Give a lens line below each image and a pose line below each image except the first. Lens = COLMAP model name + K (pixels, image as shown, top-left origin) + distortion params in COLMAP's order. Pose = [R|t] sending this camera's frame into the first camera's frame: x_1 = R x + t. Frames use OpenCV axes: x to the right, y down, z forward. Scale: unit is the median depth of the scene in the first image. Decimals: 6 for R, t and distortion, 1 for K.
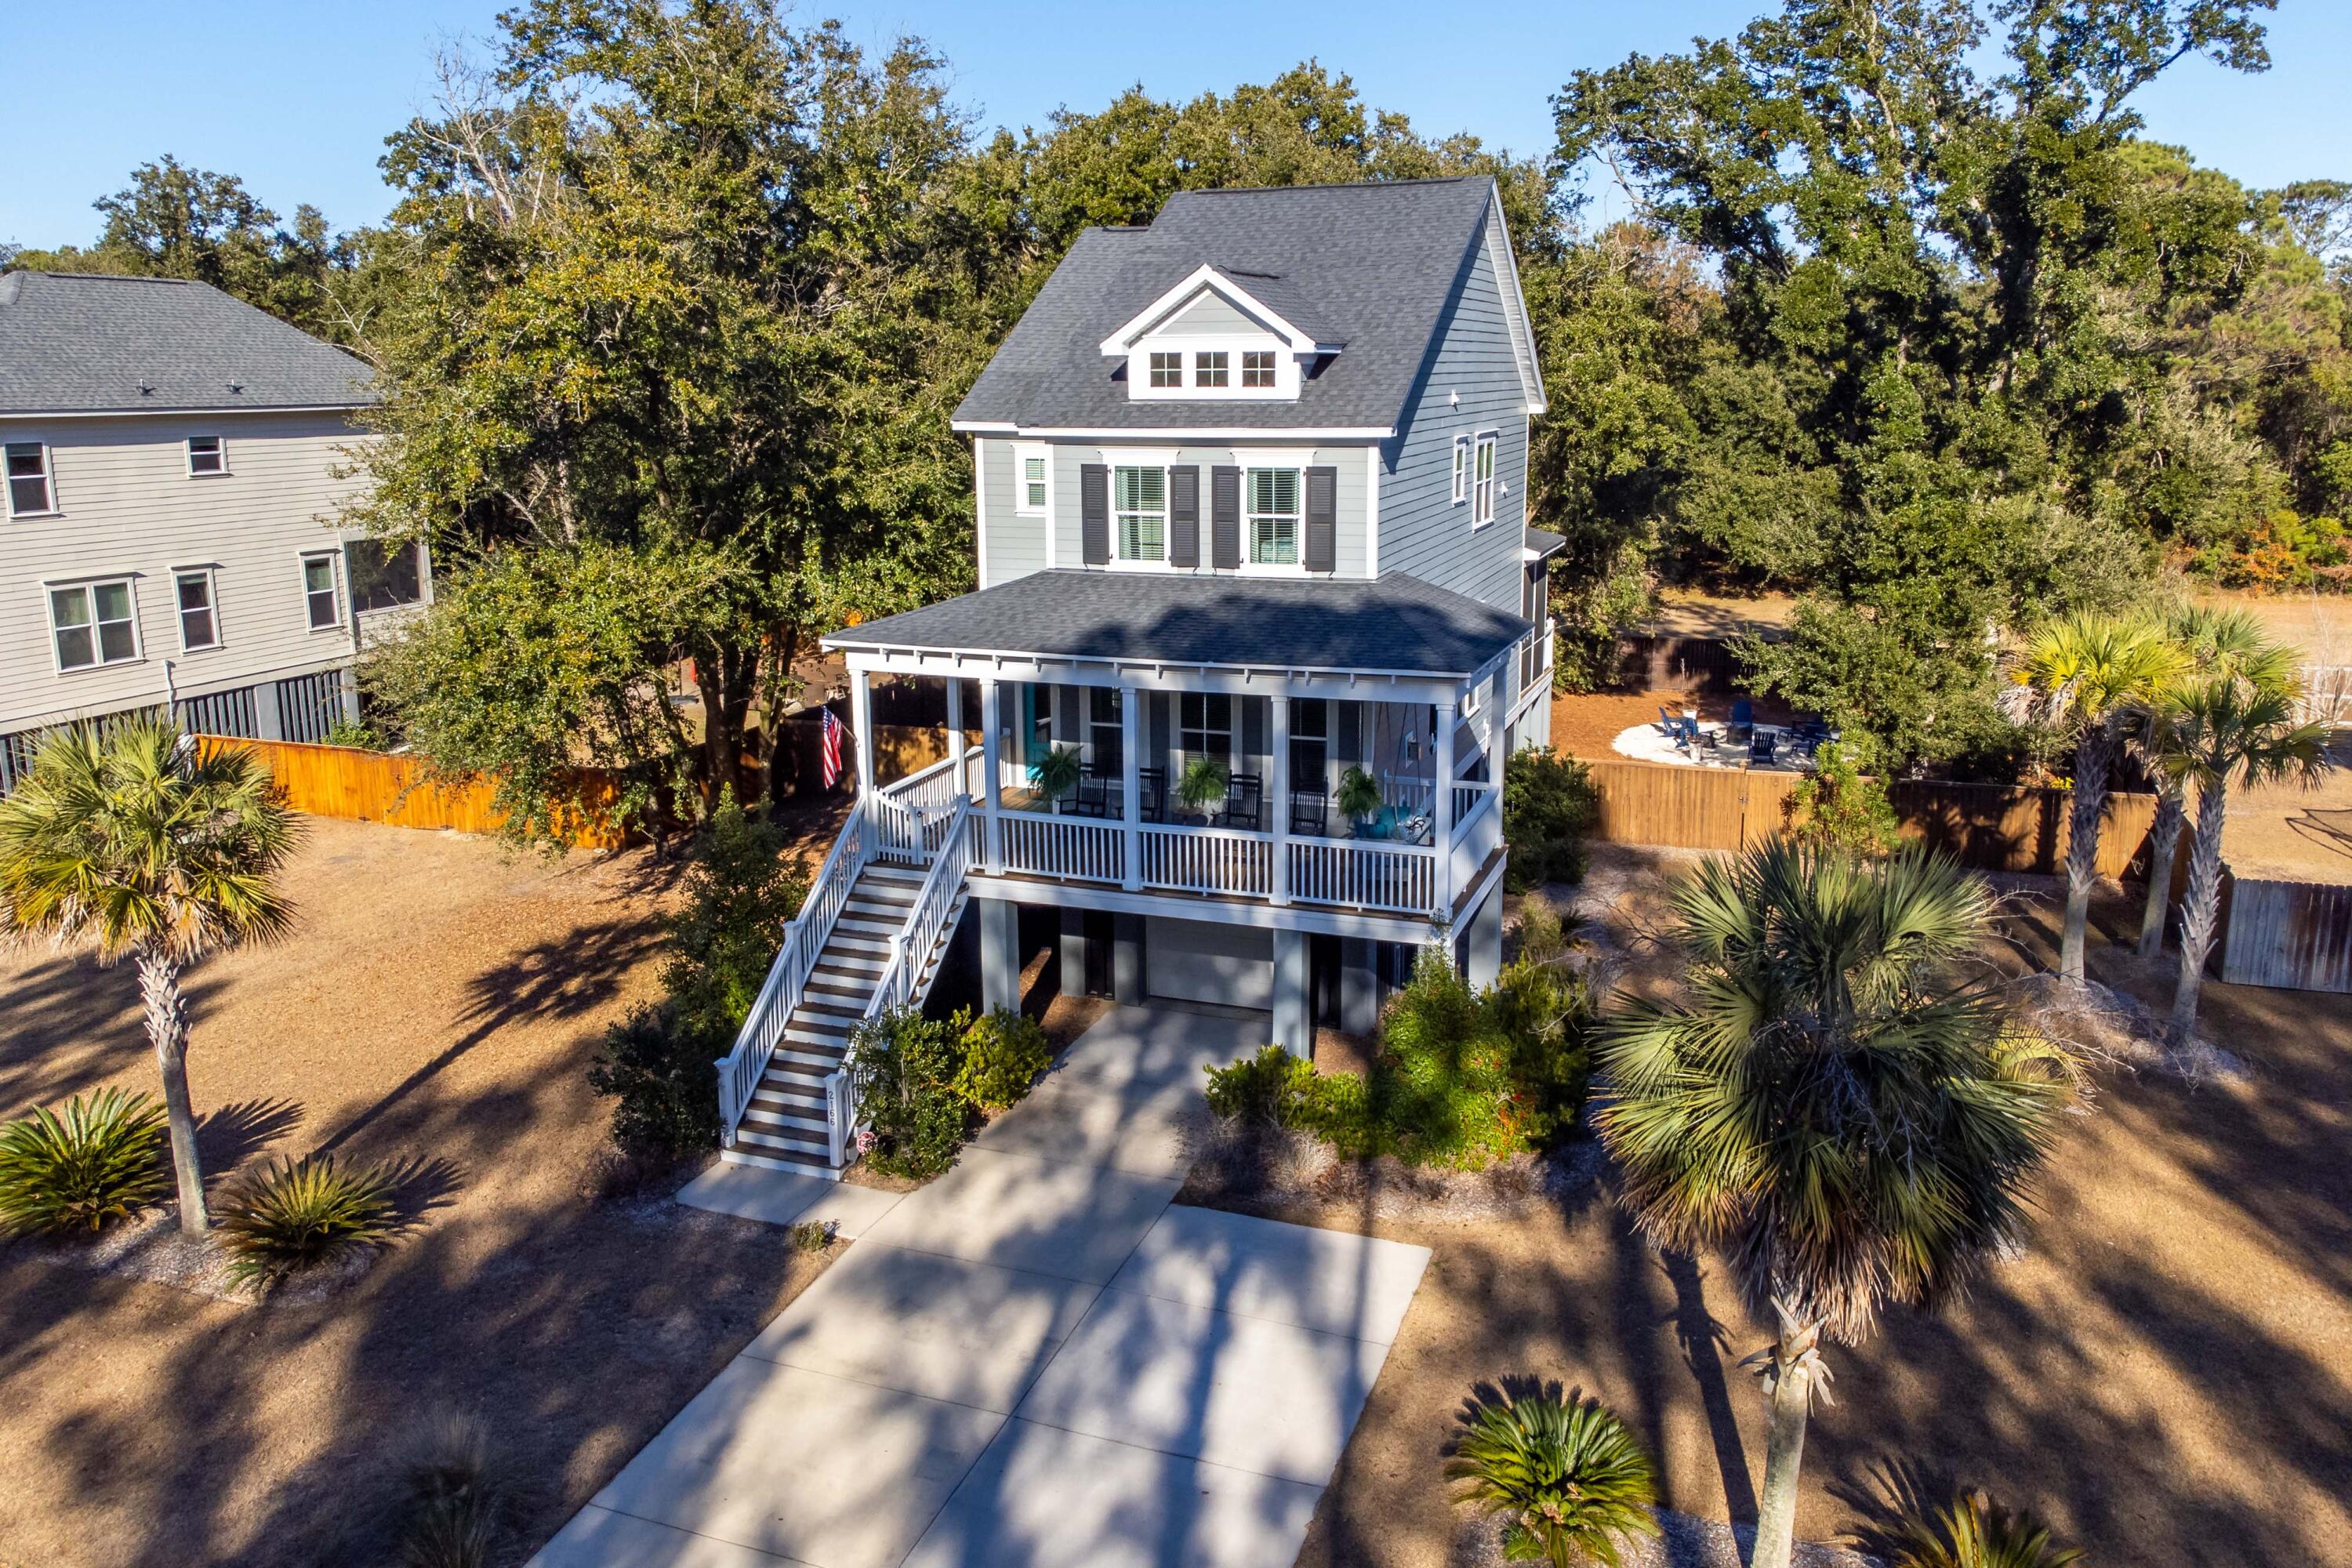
lens RADIAL K [[1707.1, 0, 1200.0], [0, 1707.1, 772.1], [0, 0, 1]] dist [-0.021538, -0.000966]
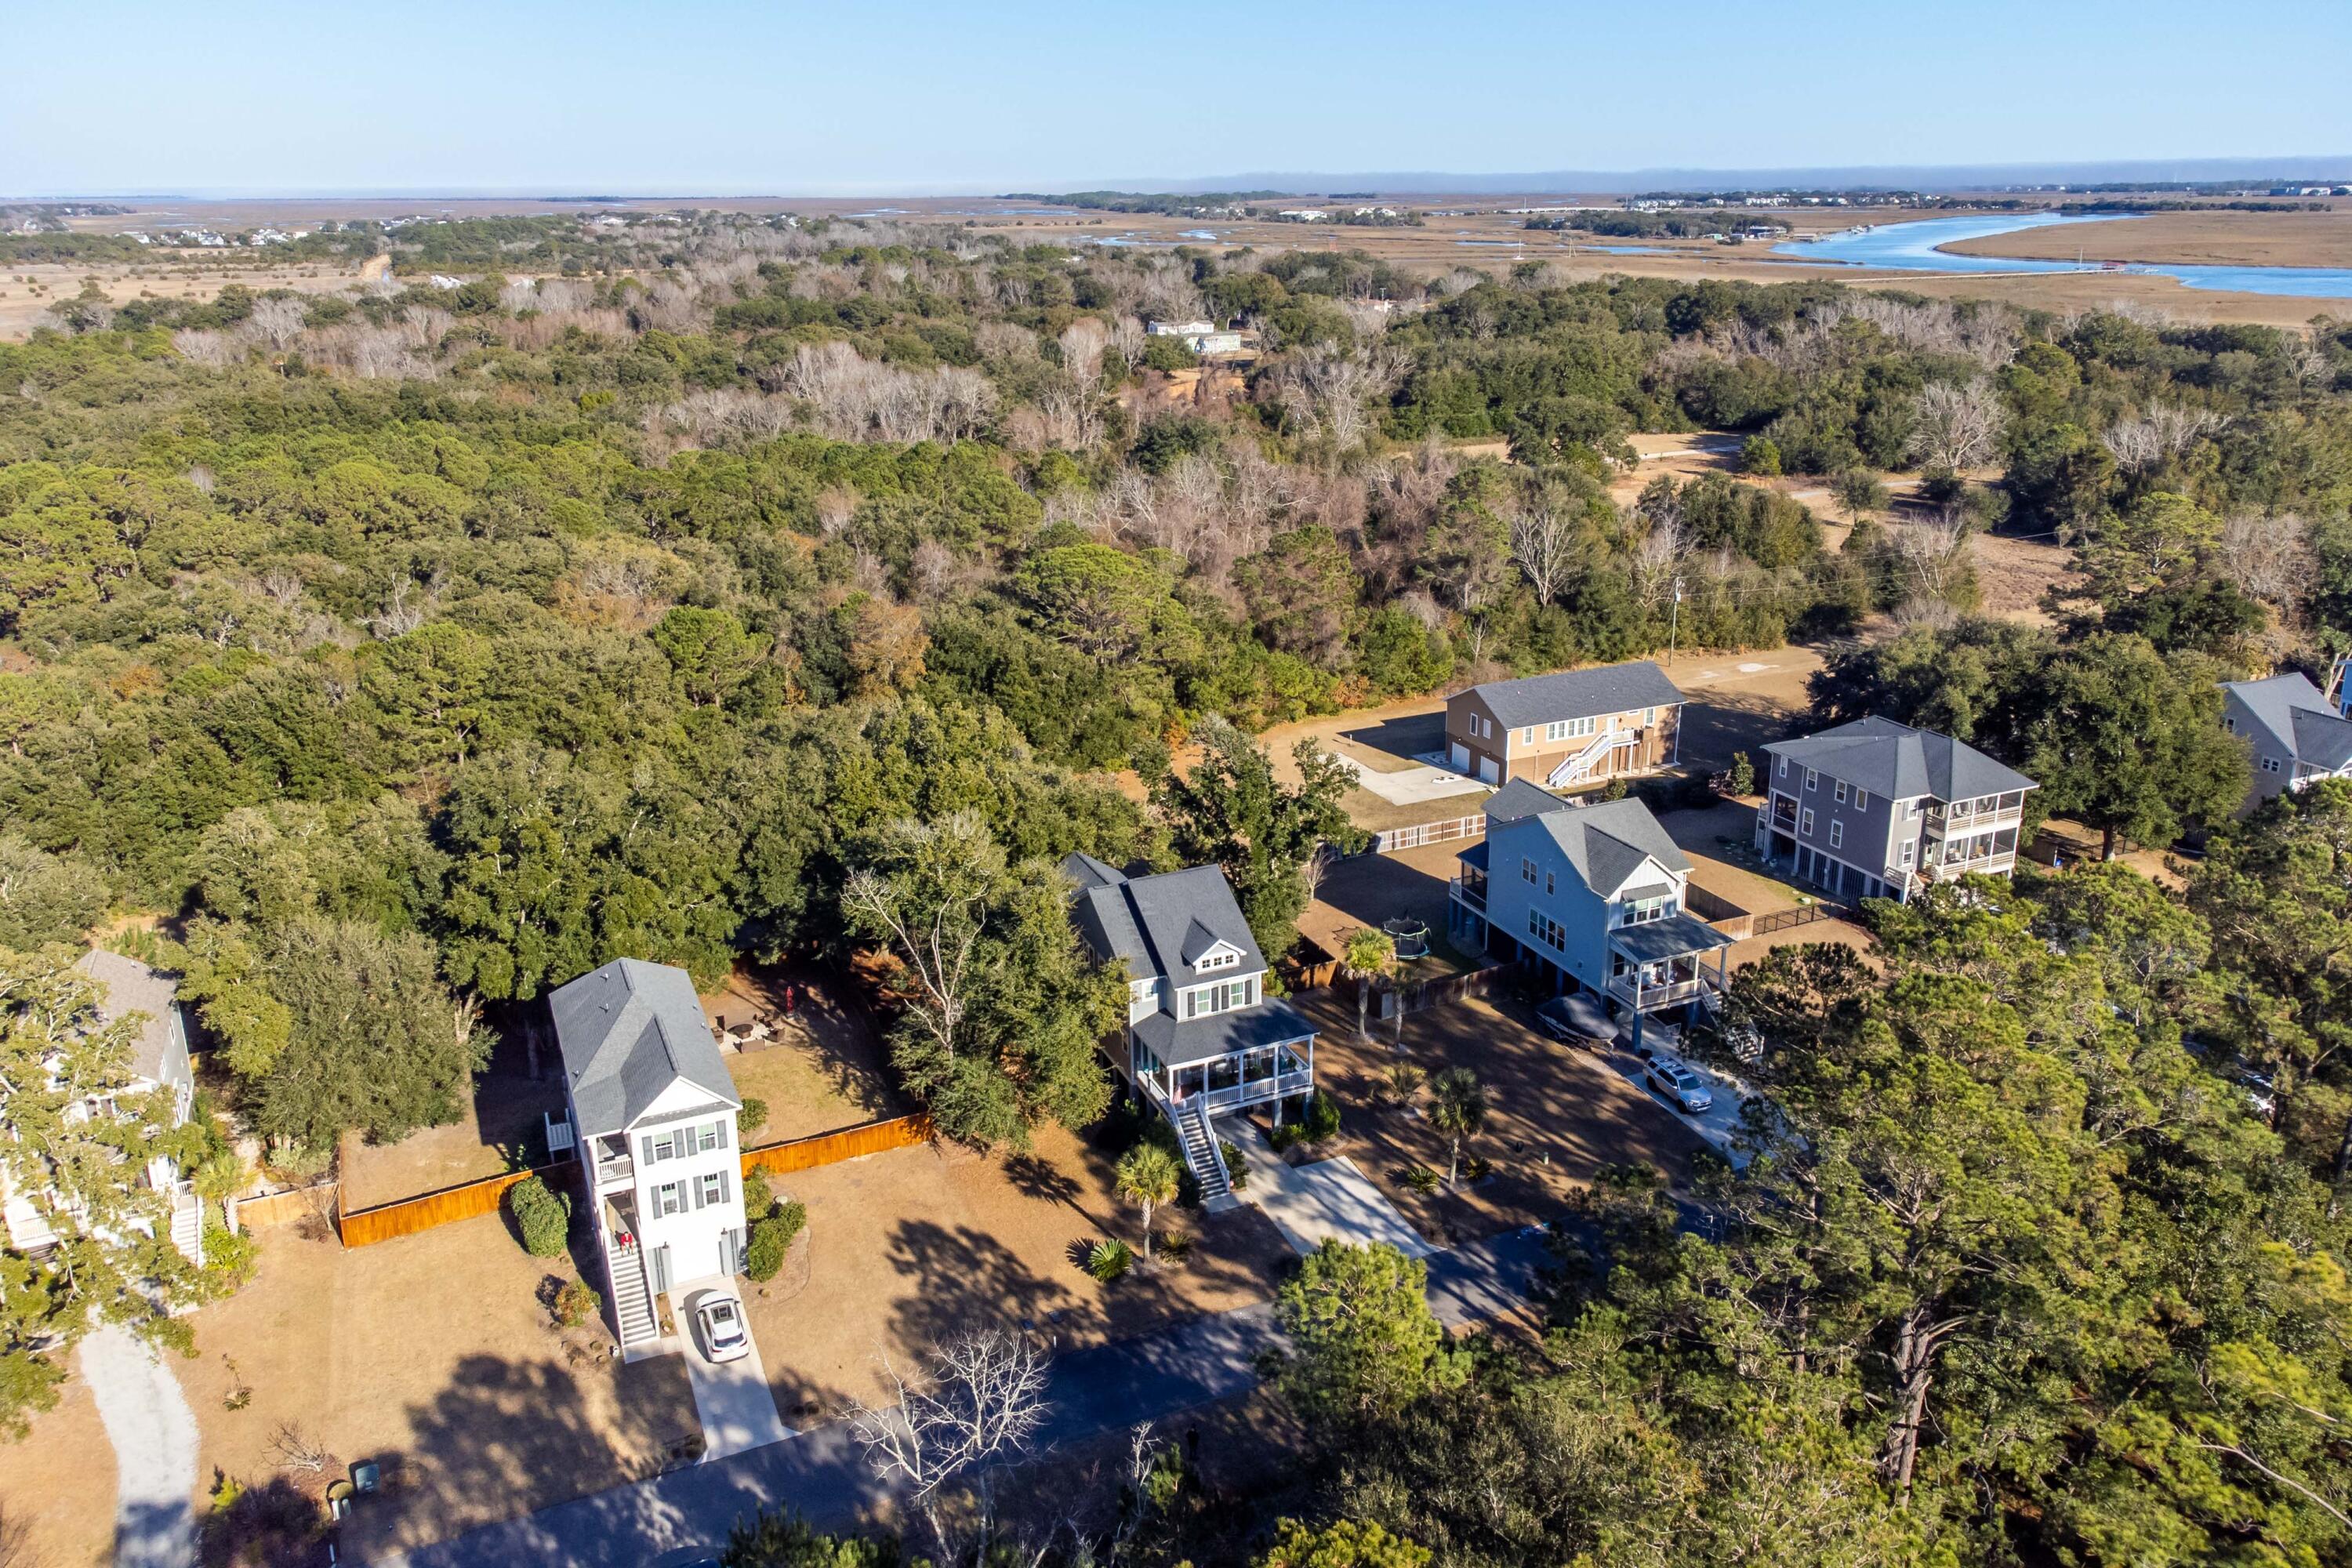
lens RADIAL K [[1712.8, 0, 1209.7], [0, 1712.8, 793.9], [0, 0, 1]] dist [0.019408, 0.002555]
pose [[0.717459, -0.238760, 0.654406, -2.426912], [0.159211, 0.970765, 0.179632, -1.293743], [-0.678163, -0.024690, 0.734497, -1.794079]]
